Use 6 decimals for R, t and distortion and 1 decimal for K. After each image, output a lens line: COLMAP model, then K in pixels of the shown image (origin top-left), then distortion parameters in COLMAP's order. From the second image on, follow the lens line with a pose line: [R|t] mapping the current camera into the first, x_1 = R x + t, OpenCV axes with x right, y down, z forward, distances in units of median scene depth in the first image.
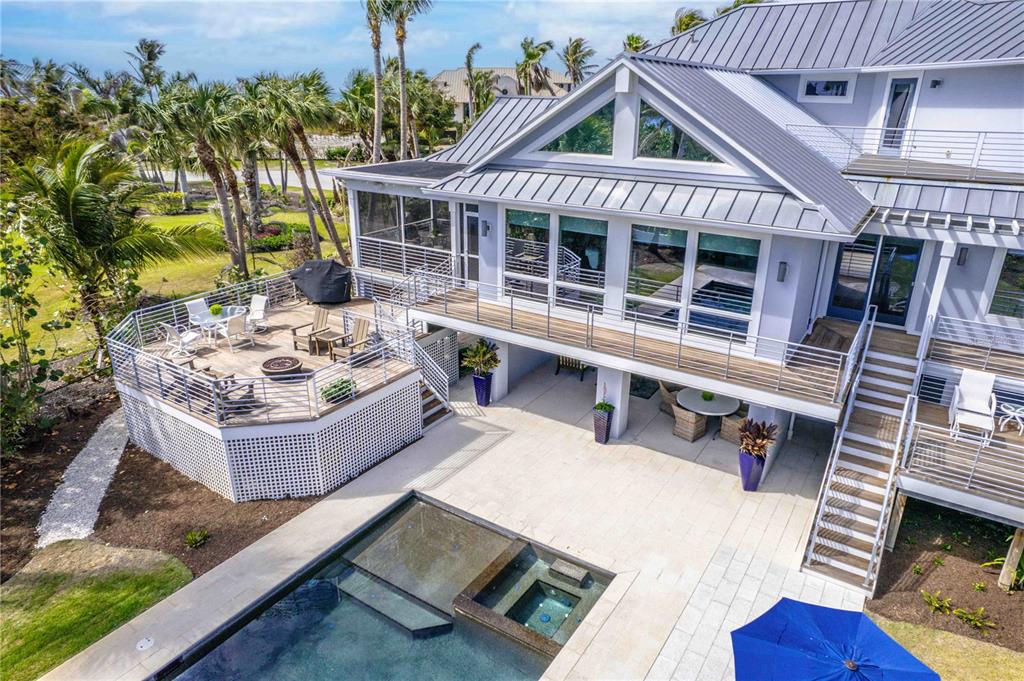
lens RADIAL K [[644.4, 0, 515.5], [0, 644.4, 343.7], [0, 0, 1]] dist [-0.084201, 0.076137]
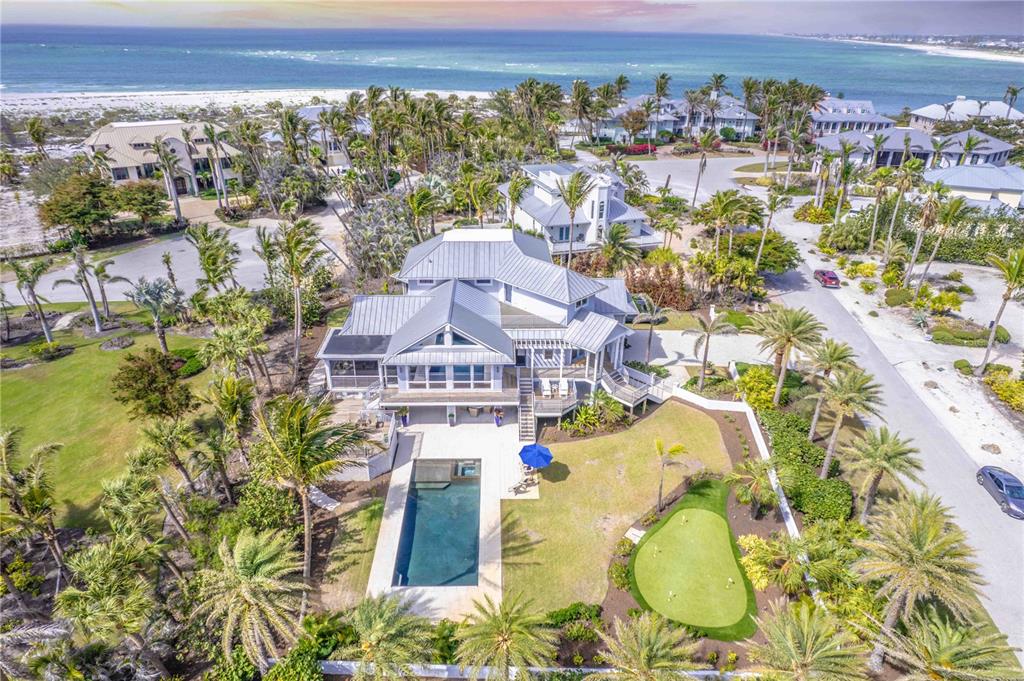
lens RADIAL K [[636.9, 0, 512.0], [0, 636.9, 340.5], [0, 0, 1]] dist [-0.053834, -0.001484]
pose [[0.823316, -0.249490, 0.509809, -1.242466], [0.206294, 0.968318, 0.140721, -0.706939], [-0.528766, -0.010688, 0.848701, -2.005957]]
